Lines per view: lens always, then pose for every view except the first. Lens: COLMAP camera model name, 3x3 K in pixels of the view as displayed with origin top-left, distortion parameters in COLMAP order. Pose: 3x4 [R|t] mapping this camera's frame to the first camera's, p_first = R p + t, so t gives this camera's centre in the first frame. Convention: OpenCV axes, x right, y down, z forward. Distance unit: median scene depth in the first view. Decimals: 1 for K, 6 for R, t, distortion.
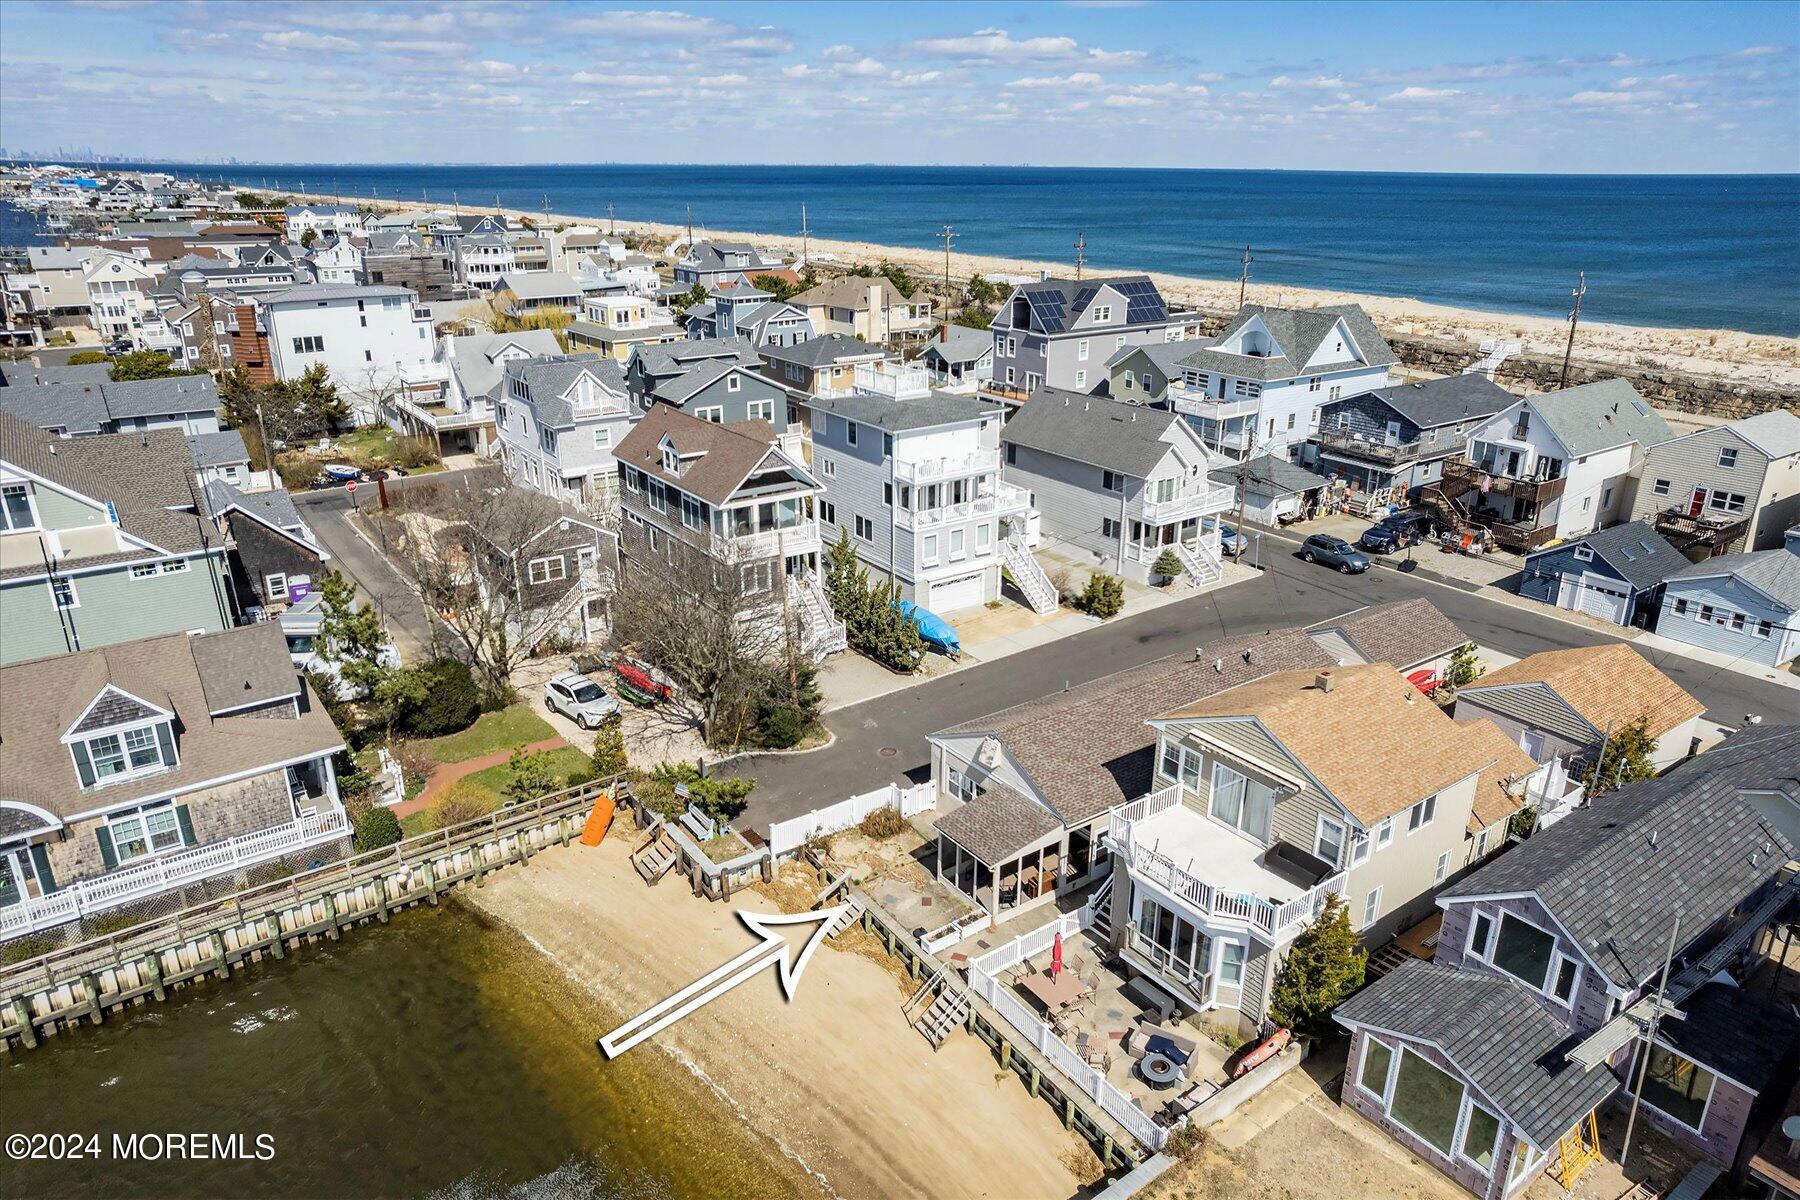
lens RADIAL K [[1207.6, 0, 900.8], [0, 1207.6, 601.5], [0, 0, 1]] dist [-0.003330, 0.001434]
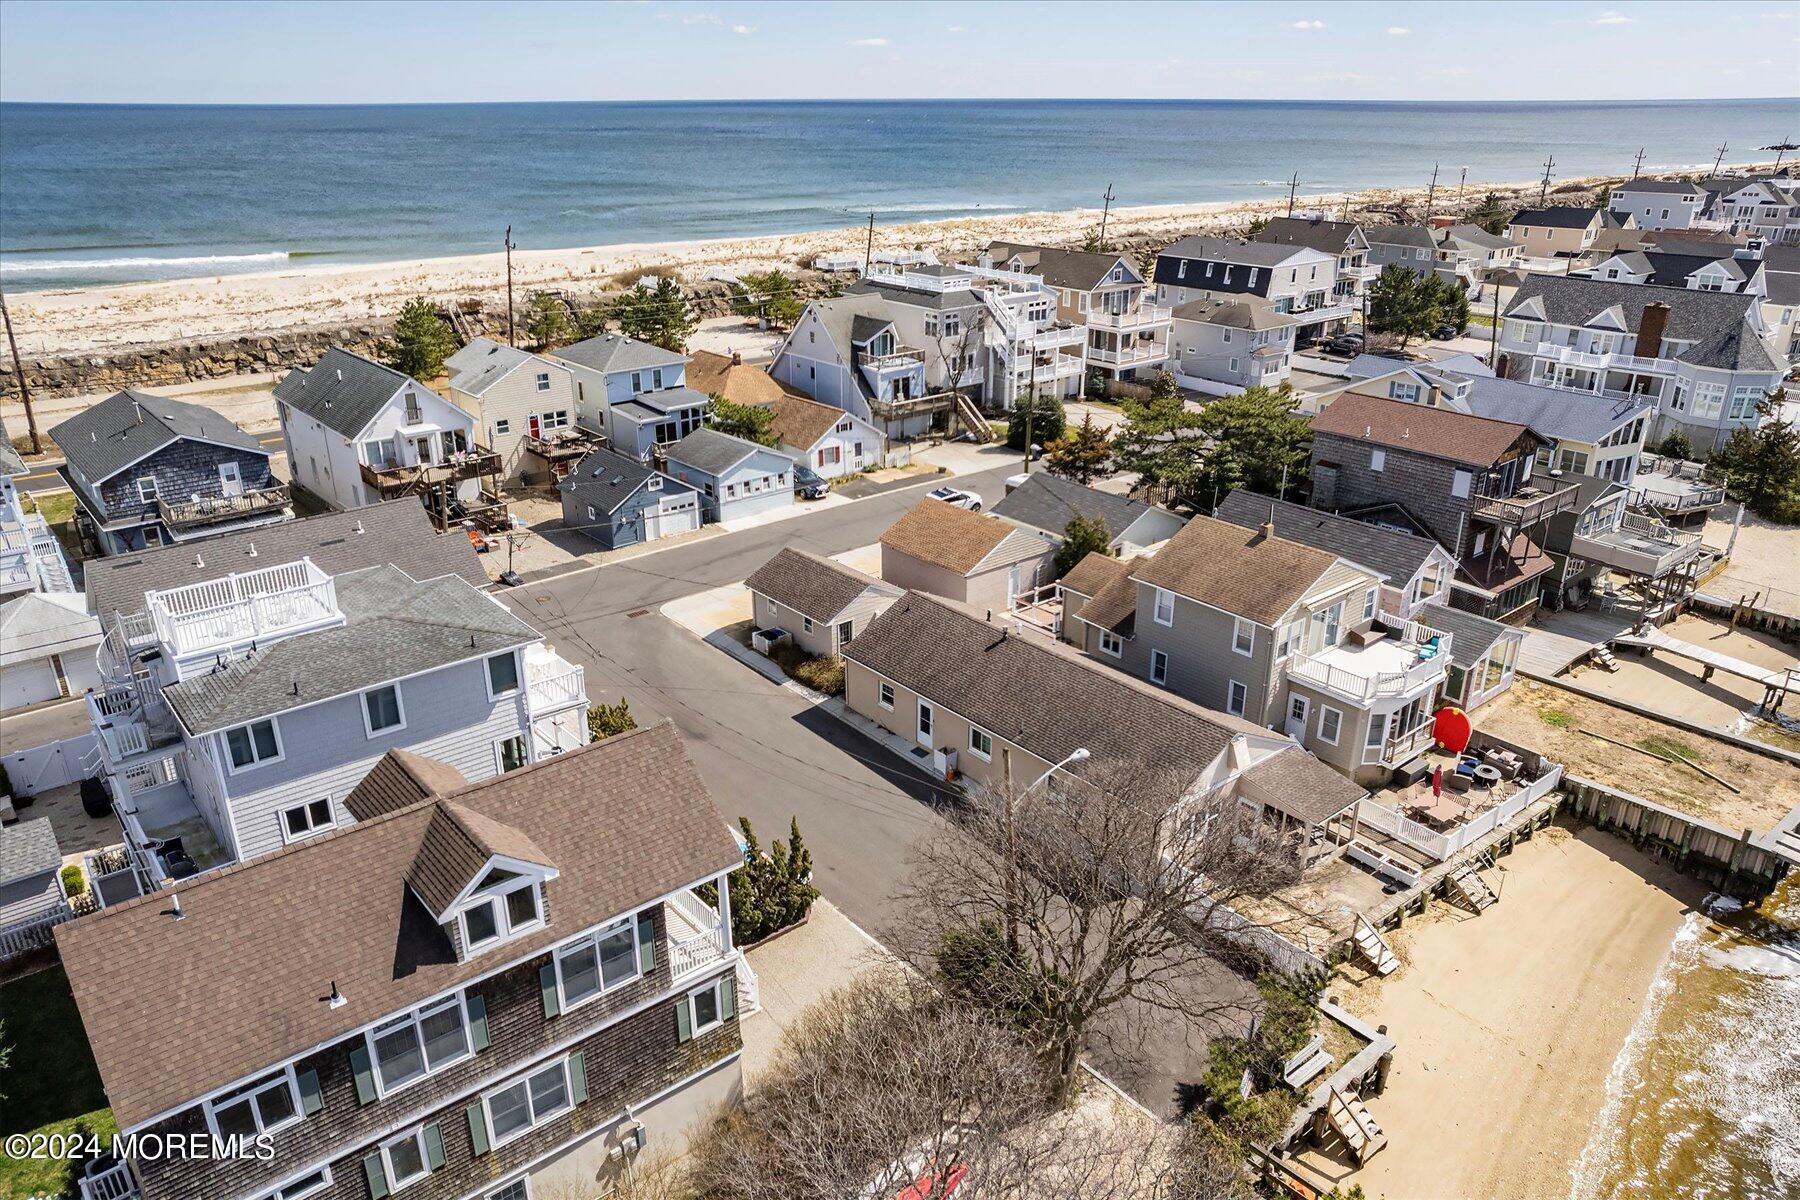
lens RADIAL K [[1207.6, 0, 899.4], [0, 1207.6, 599.9], [0, 0, 1]] dist [-0.003330, 0.001434]
pose [[-0.061053, -0.389737, 0.918900, -0.407473], [0.356686, 0.851310, 0.384768, -0.252652], [-0.932227, 0.351251, 0.087038, 0.664031]]
